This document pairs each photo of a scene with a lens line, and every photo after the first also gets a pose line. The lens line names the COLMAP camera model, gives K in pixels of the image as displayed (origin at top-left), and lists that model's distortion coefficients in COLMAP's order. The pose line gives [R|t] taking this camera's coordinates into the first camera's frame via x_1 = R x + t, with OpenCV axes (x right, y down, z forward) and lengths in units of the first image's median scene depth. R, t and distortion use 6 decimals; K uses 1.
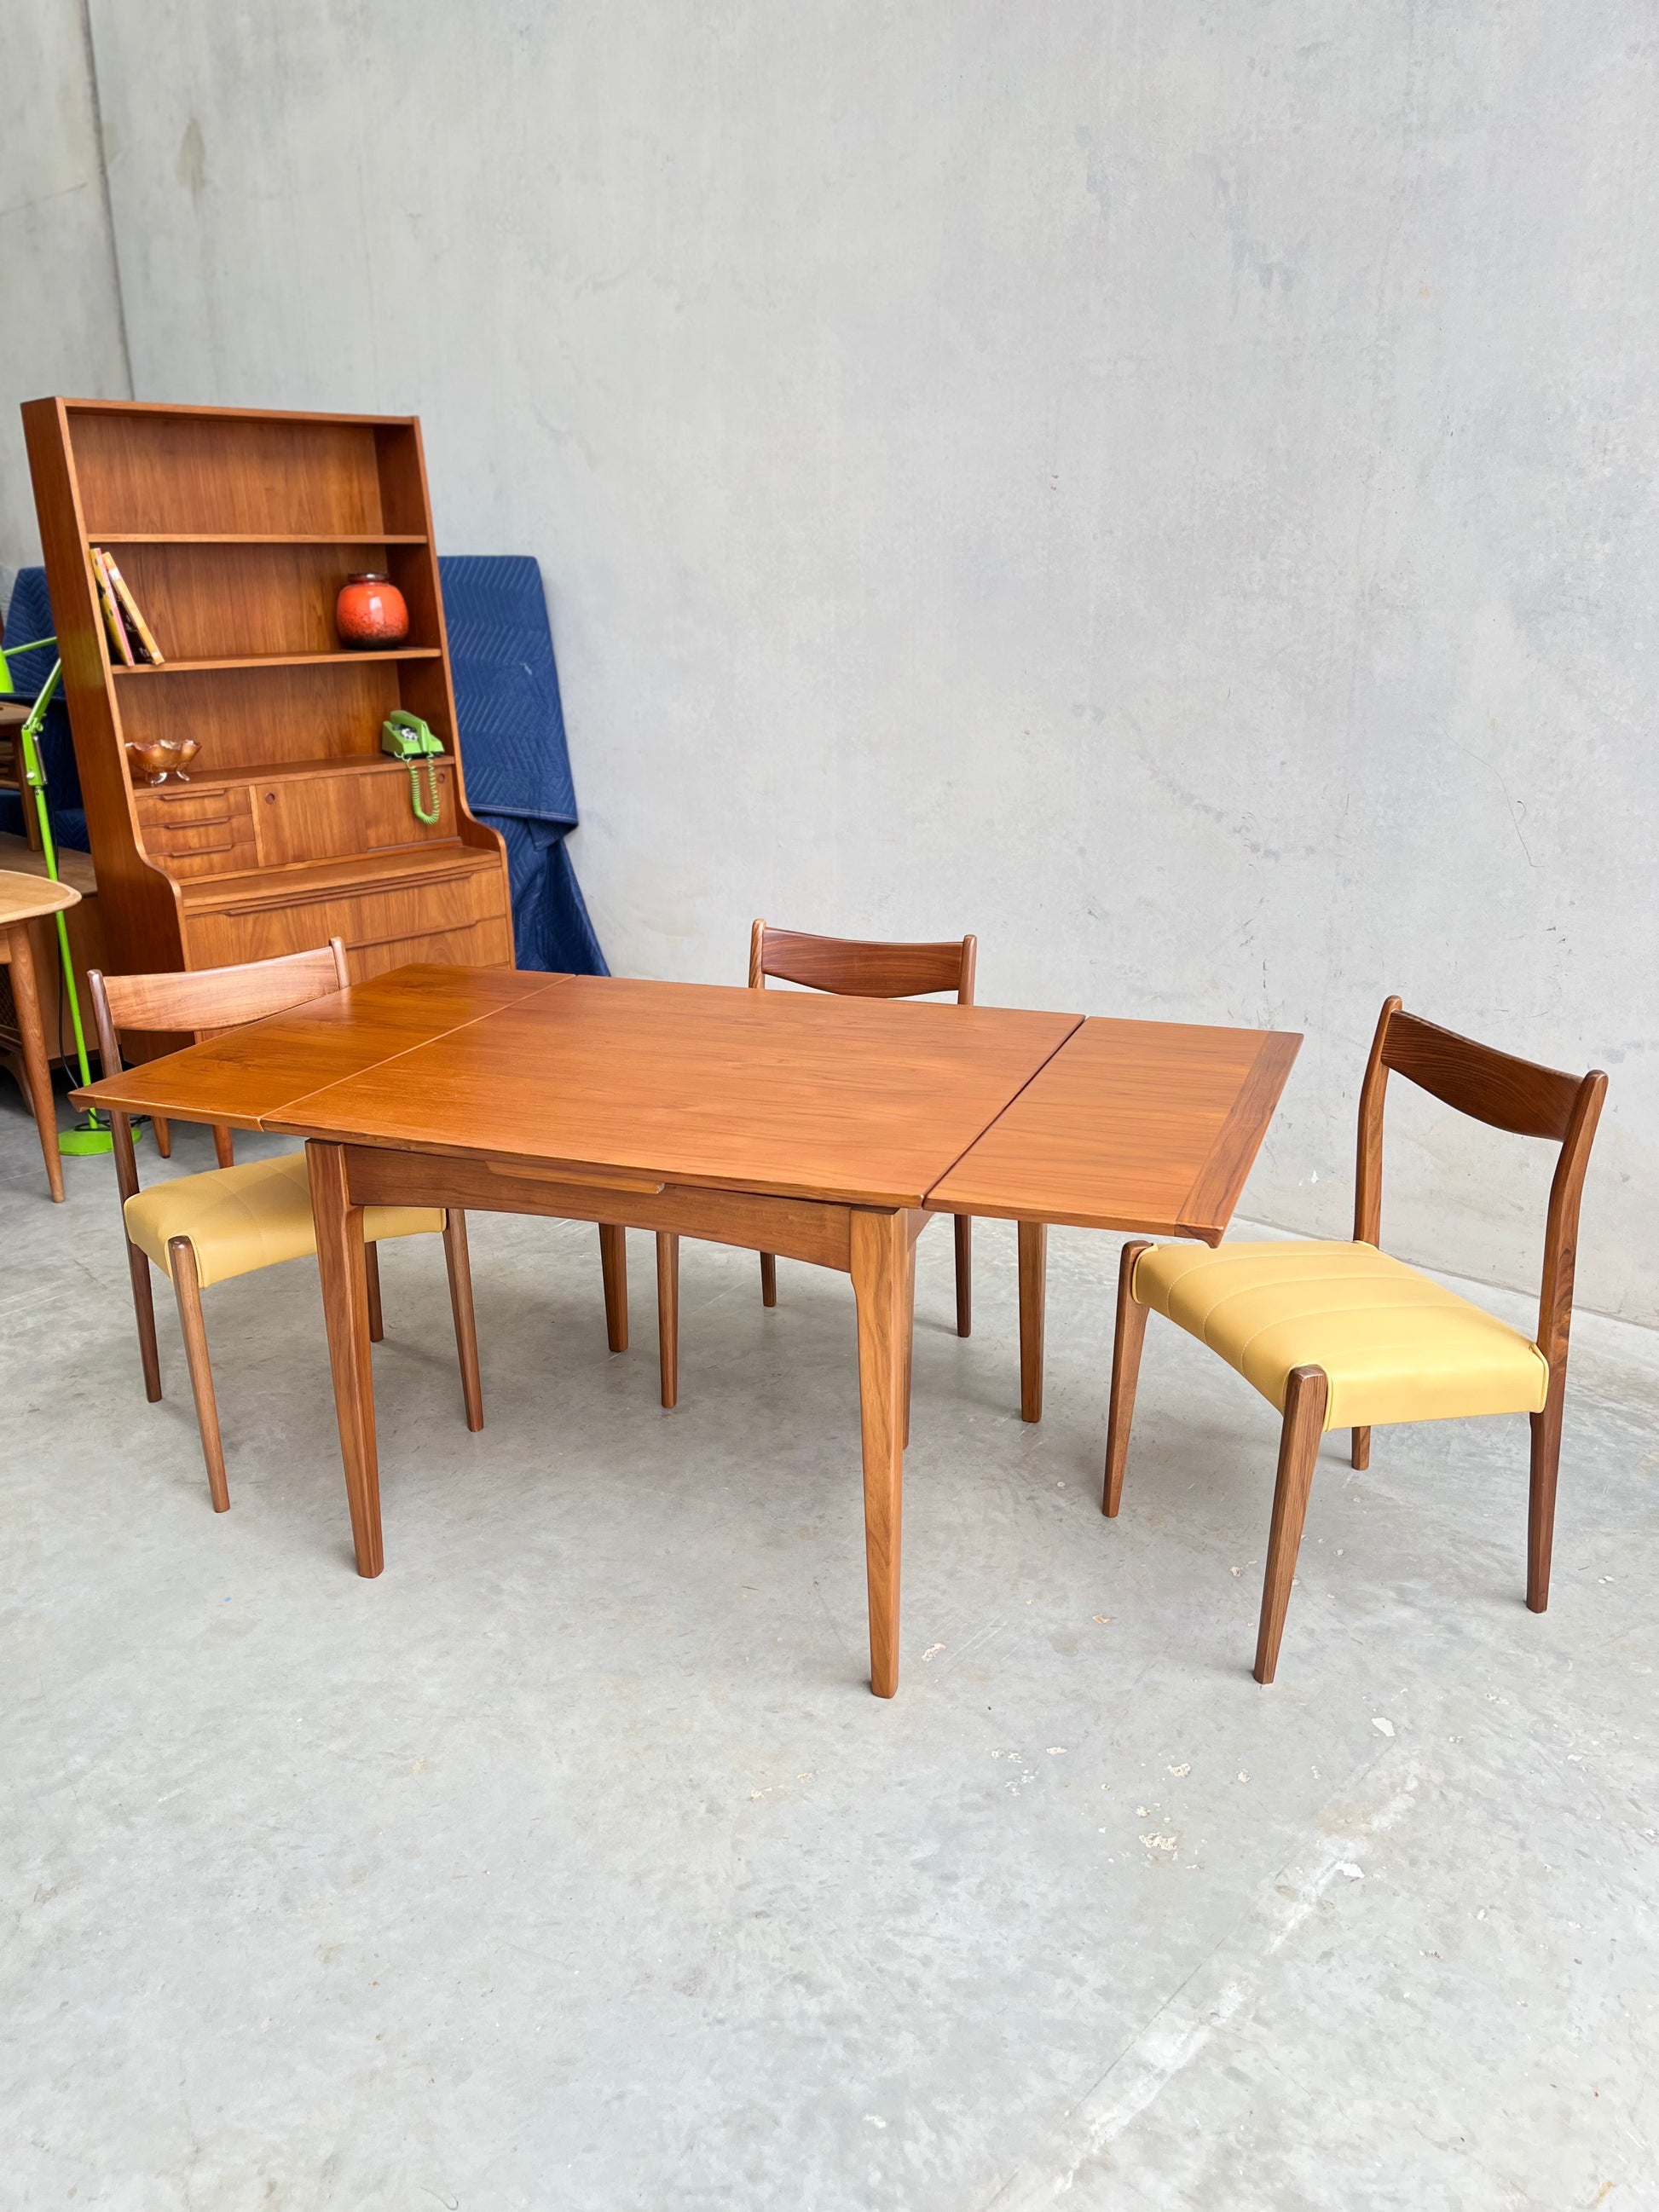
lens RADIAL K [[1674.0, 0, 824.4], [0, 1674.0, 1105.4], [0, 0, 1]] dist [0.067708, -0.092107]
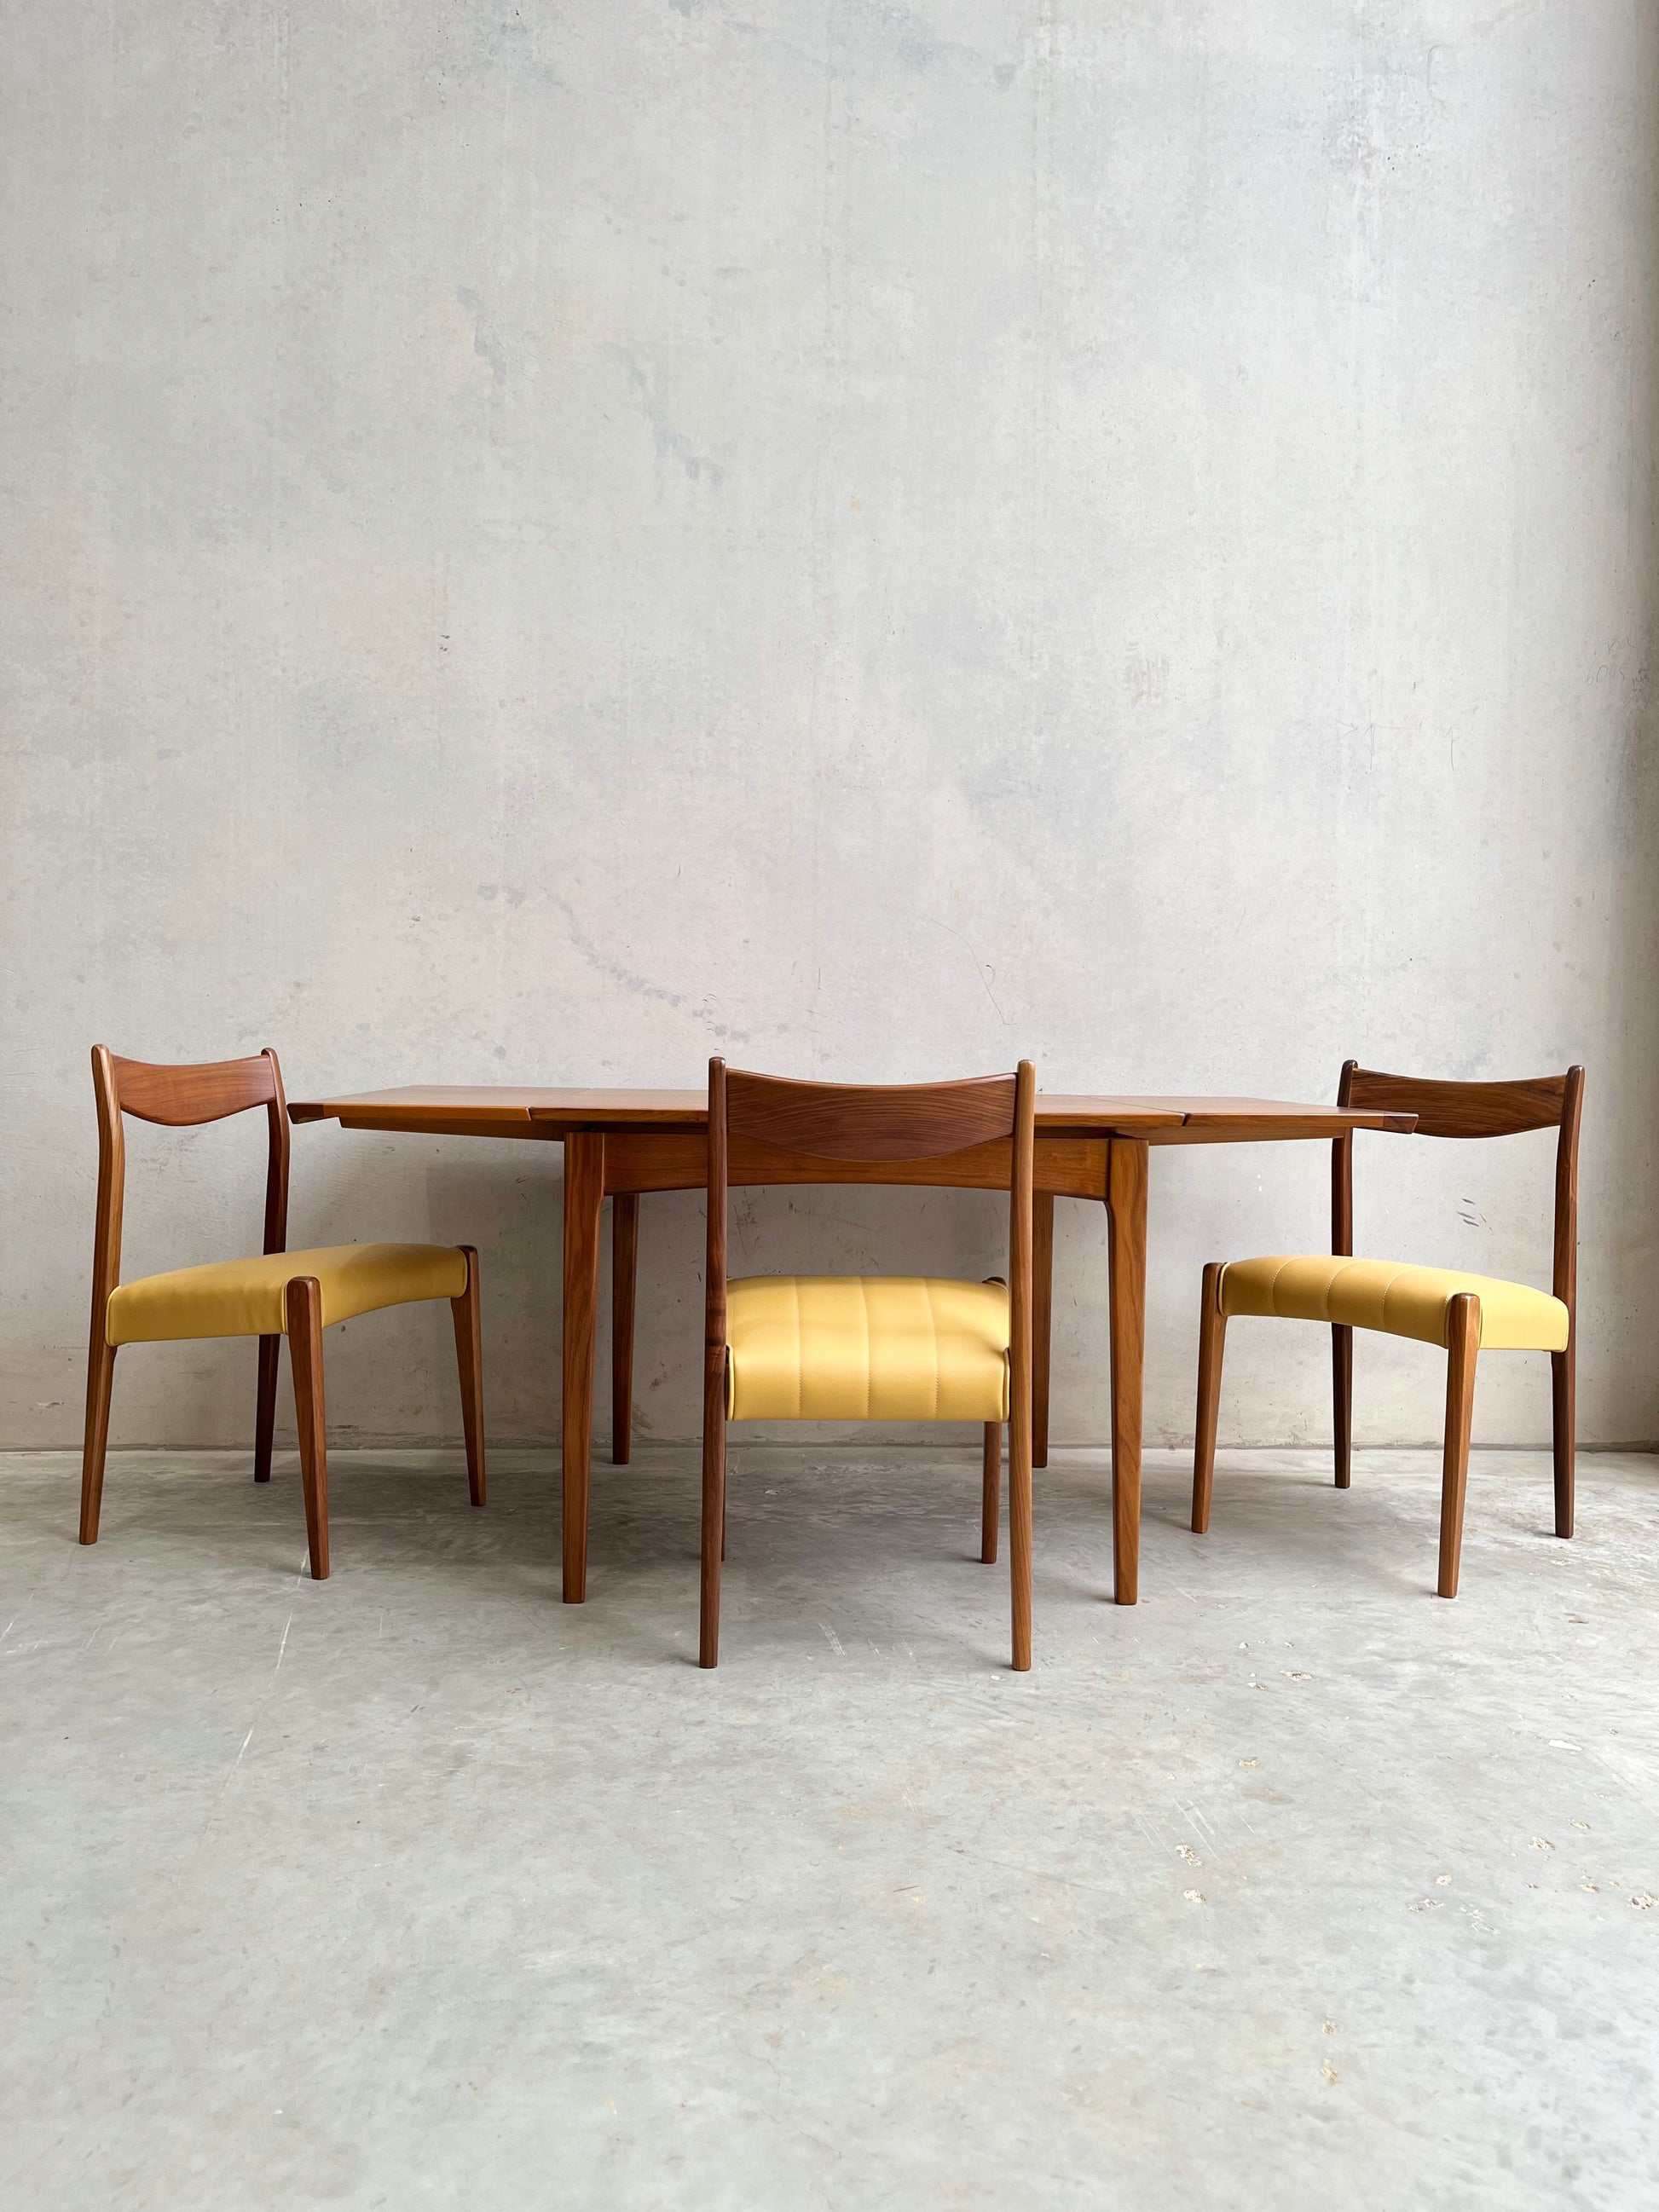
lens RADIAL K [[1674.0, 0, 828.1], [0, 1674.0, 1110.2], [0, 0, 1]] dist [0.067708, -0.092107]
pose [[0.698508, -0.004689, 0.715587, -0.403163], [0.198073, 0.962176, -0.187041, 0.083433], [-0.687644, 0.272388, 0.673016, 0.368272]]
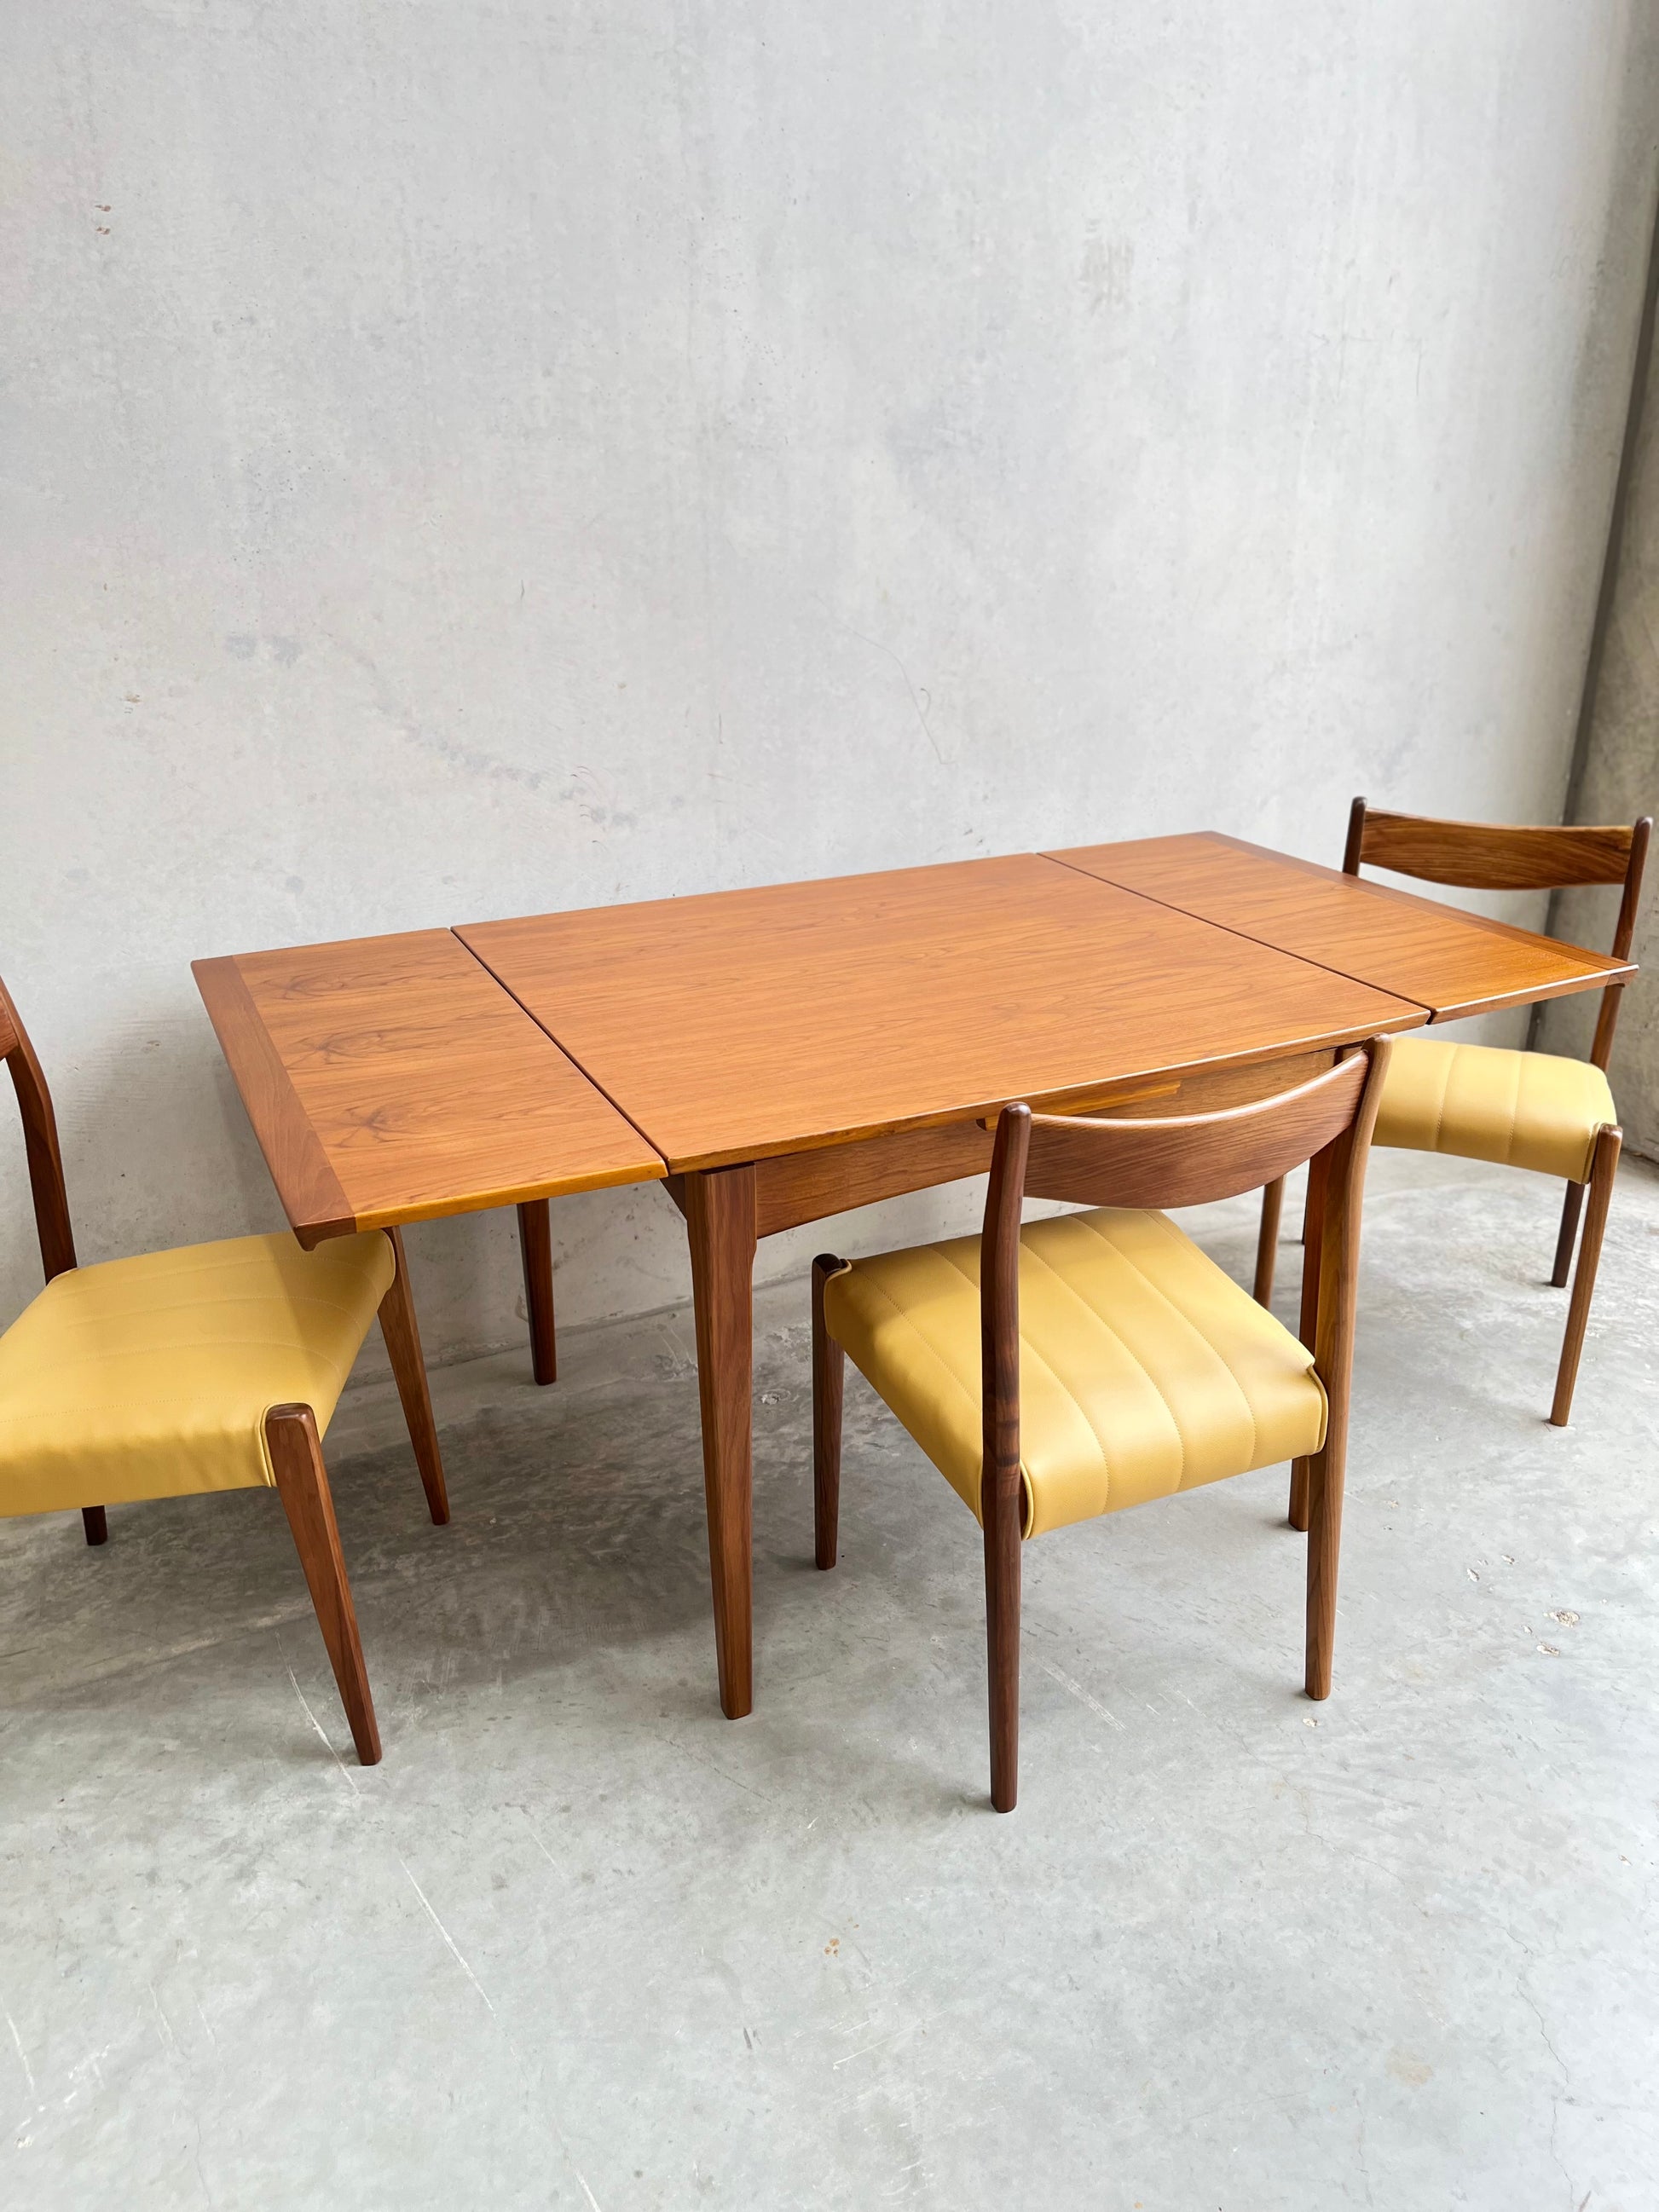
lens RADIAL K [[1674.0, 0, 829.6], [0, 1674.0, 1116.5], [0, 0, 1]] dist [0.067708, -0.092107]
pose [[0.368017, -0.348326, 0.862110, -0.370829], [0.293291, 0.923333, 0.247863, -0.196616], [-0.882351, 0.161631, 0.441963, 0.686280]]
